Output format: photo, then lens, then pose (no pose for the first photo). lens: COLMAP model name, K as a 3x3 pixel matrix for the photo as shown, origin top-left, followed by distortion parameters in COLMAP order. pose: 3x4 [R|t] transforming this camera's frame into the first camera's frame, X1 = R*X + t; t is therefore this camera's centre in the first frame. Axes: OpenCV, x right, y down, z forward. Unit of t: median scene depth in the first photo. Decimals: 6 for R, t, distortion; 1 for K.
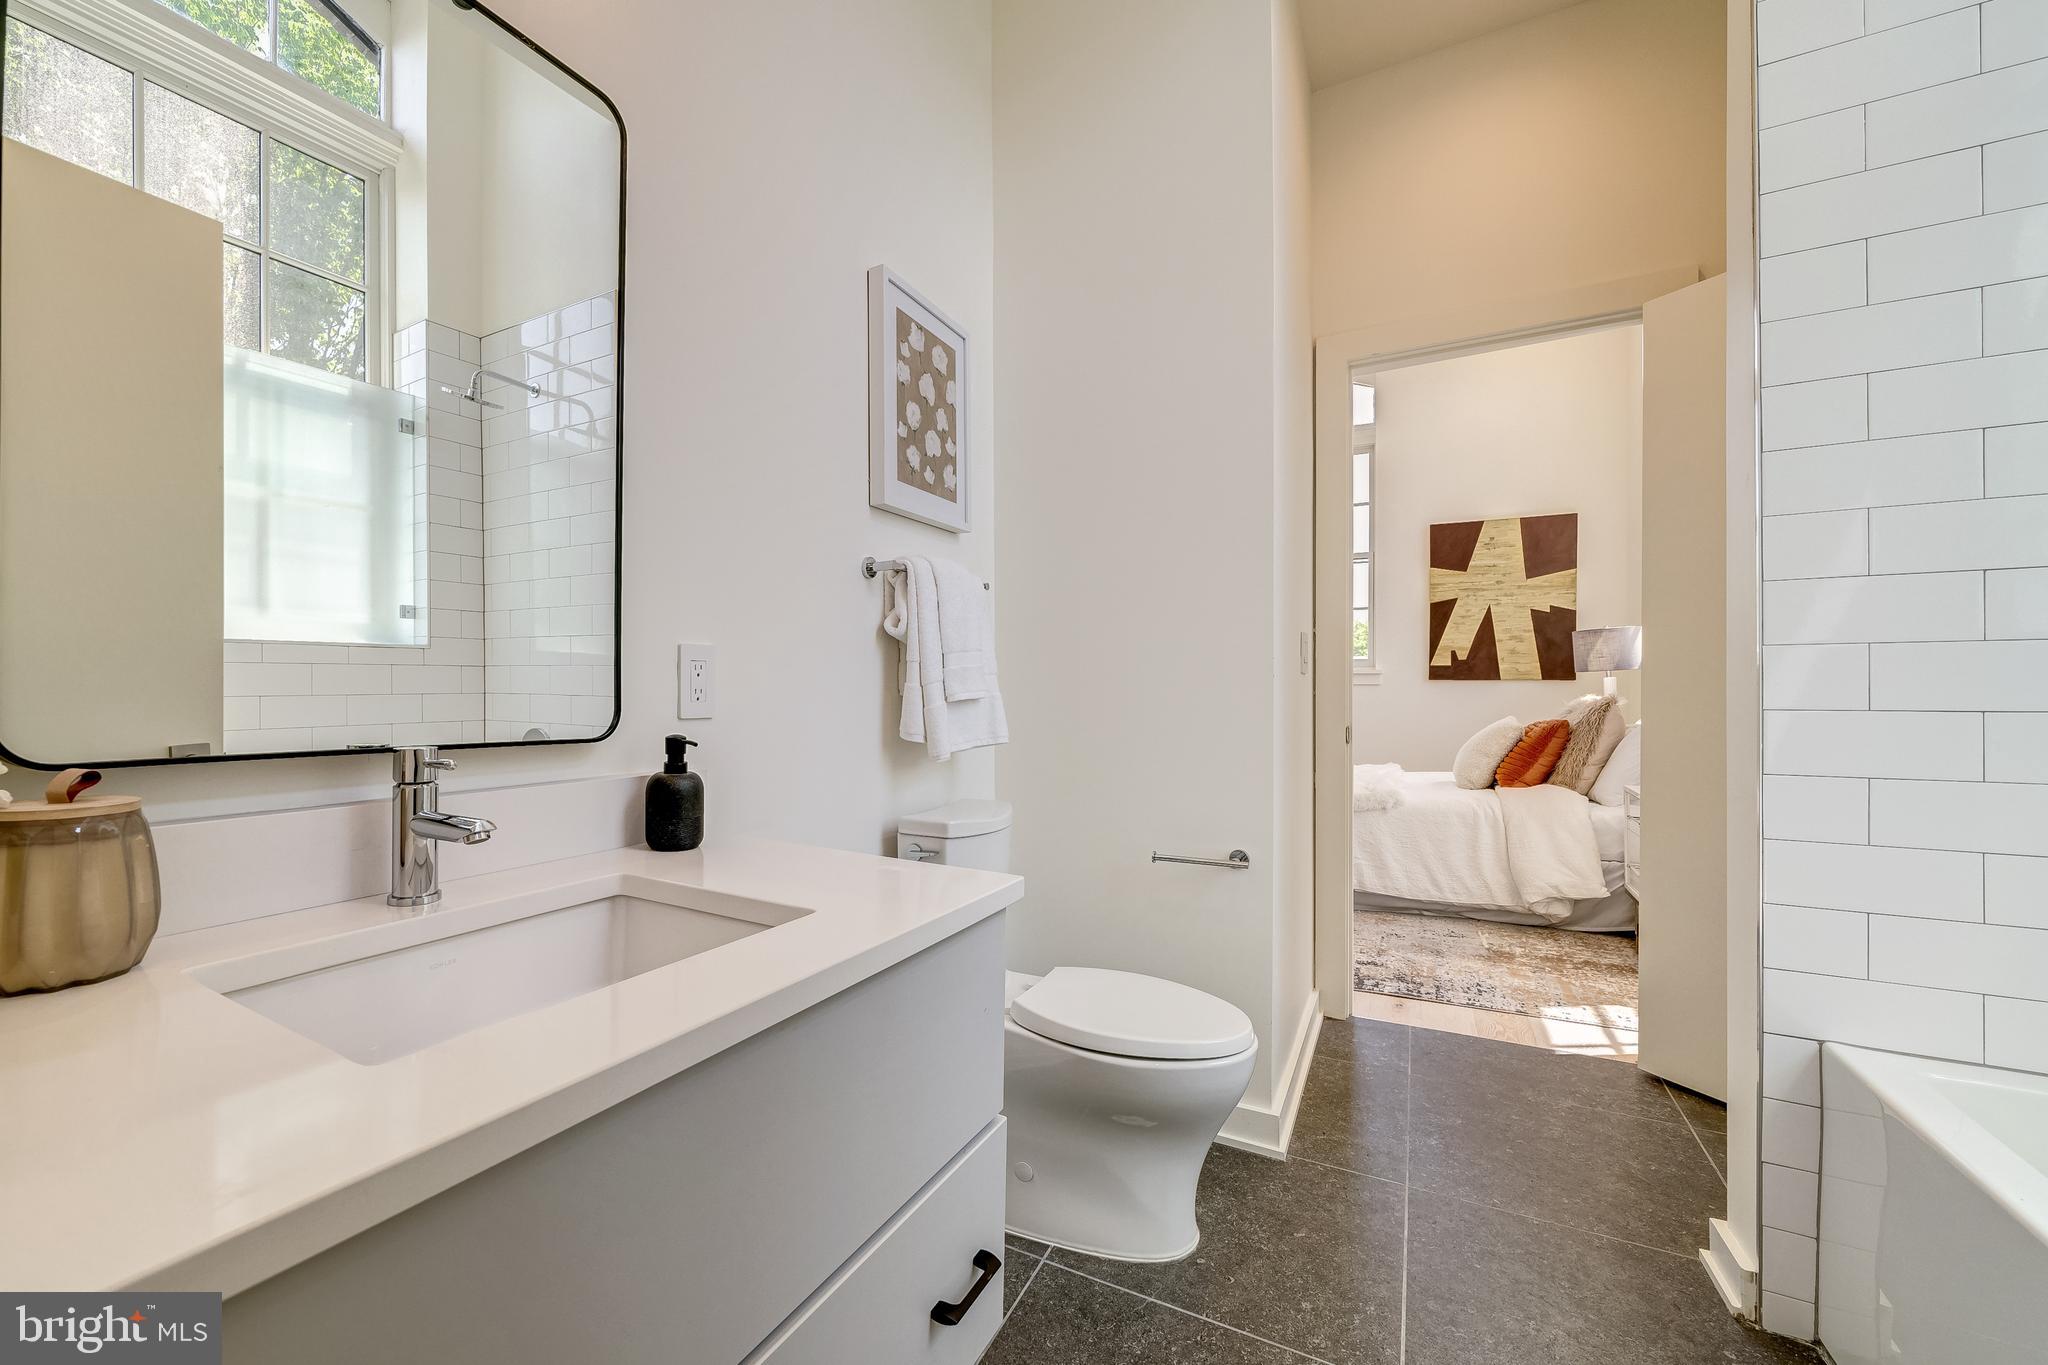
lens RADIAL K [[754.8, 0, 1023.5], [0, 754.8, 689.8], [0, 0, 1]] dist [-0.000383, 0.000925]
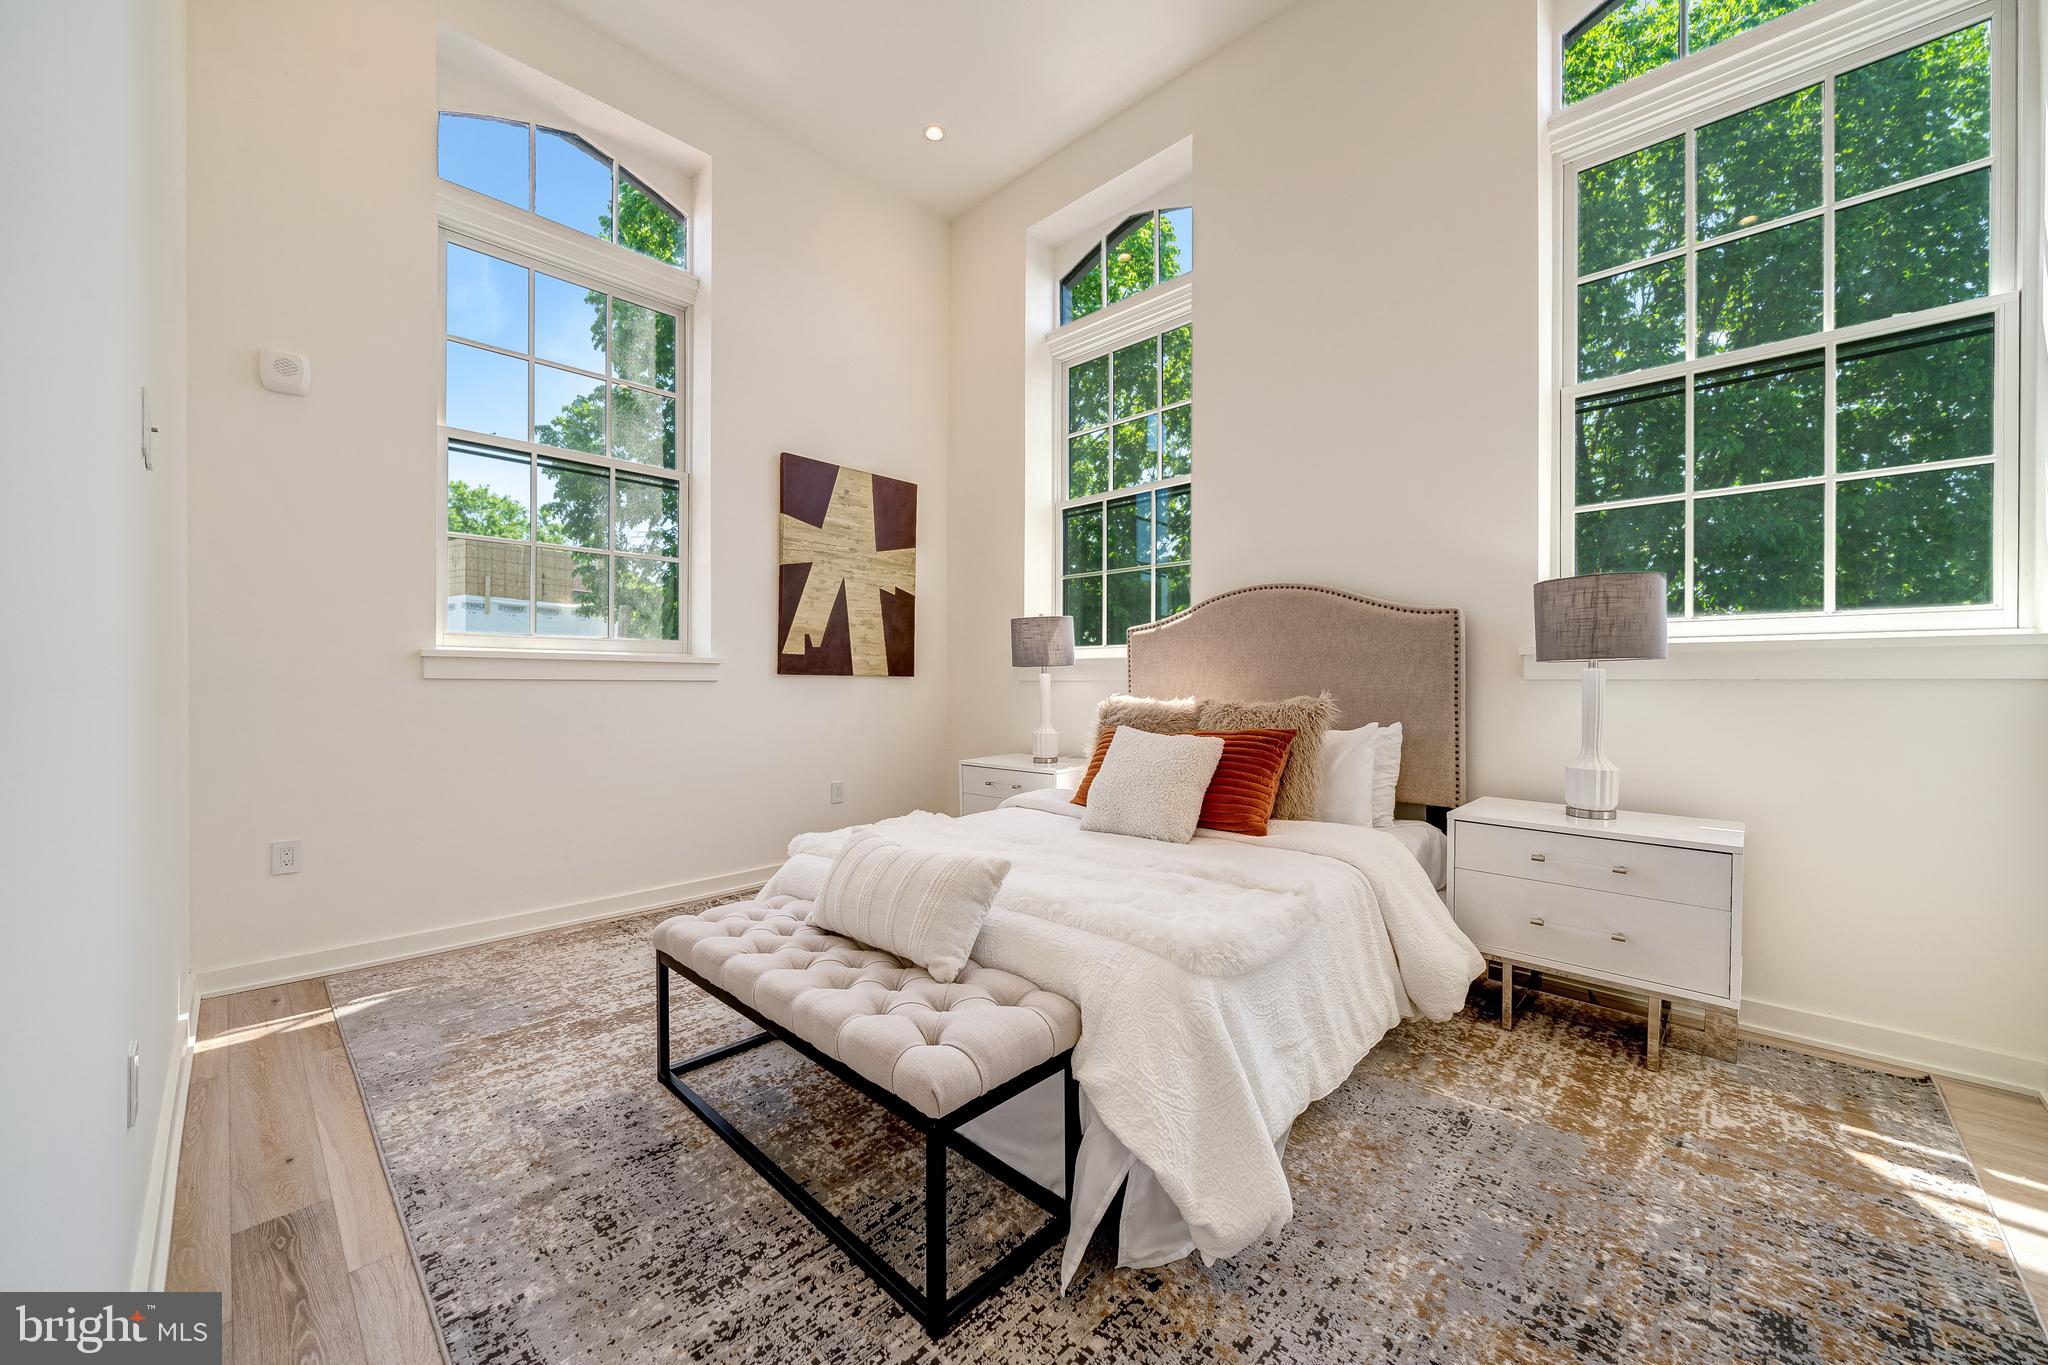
lens RADIAL K [[754.8, 0, 1027.8], [0, 754.8, 682.1], [0, 0, 1]] dist [-0.000383, 0.000925]
pose [[0.319988, -0.004233, 0.947412, -0.049907], [-0.002566, 0.999982, 0.005334, -0.010904], [-0.947418, -0.004138, 0.319971, 0.578945]]
